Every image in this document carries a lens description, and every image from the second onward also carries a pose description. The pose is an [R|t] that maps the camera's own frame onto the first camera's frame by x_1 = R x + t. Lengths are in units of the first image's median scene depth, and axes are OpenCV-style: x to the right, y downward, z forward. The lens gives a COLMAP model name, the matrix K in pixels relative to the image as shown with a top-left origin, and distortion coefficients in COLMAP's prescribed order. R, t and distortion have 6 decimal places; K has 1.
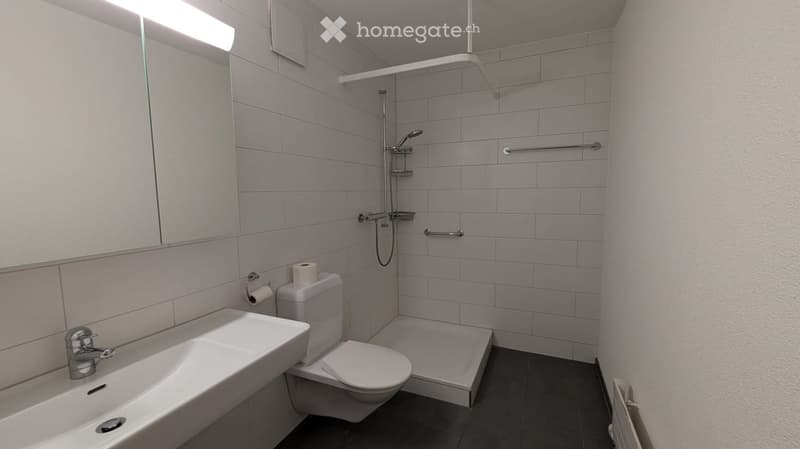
lens RADIAL K [[324.4, 0, 394.7], [0, 324.4, 219.1], [0, 0, 1]] dist [-0.002892, 0.000011]
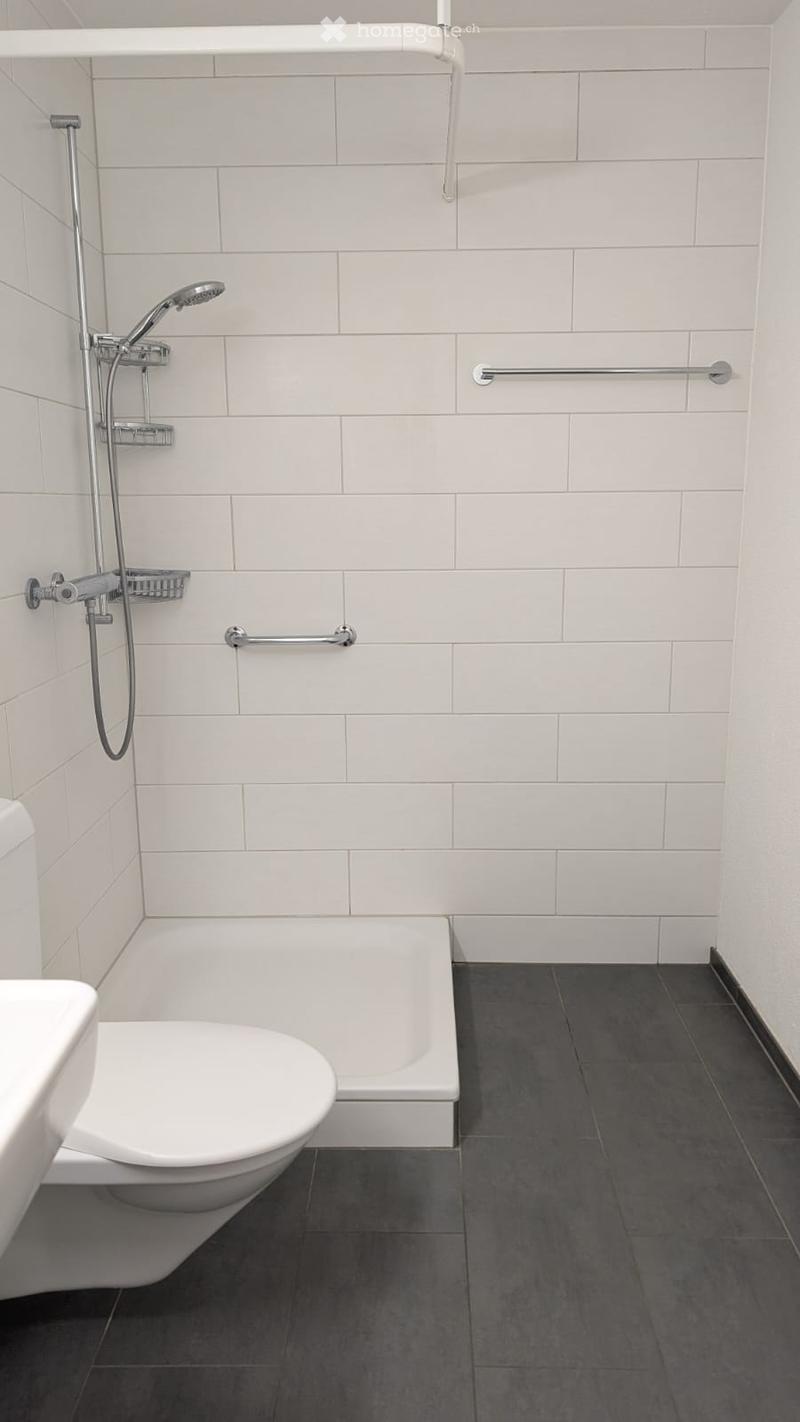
lens RADIAL K [[1034.0, 0, 399.9], [0, 1034.0, 712.3], [0, 0, 1]] dist [-0.003772, -0.003831]
pose [[0.916203, -0.072527, 0.394096, -0.157602], [0.028315, 0.992743, 0.116871, 0.002169], [-0.399712, -0.095919, 0.911608, 0.062326]]
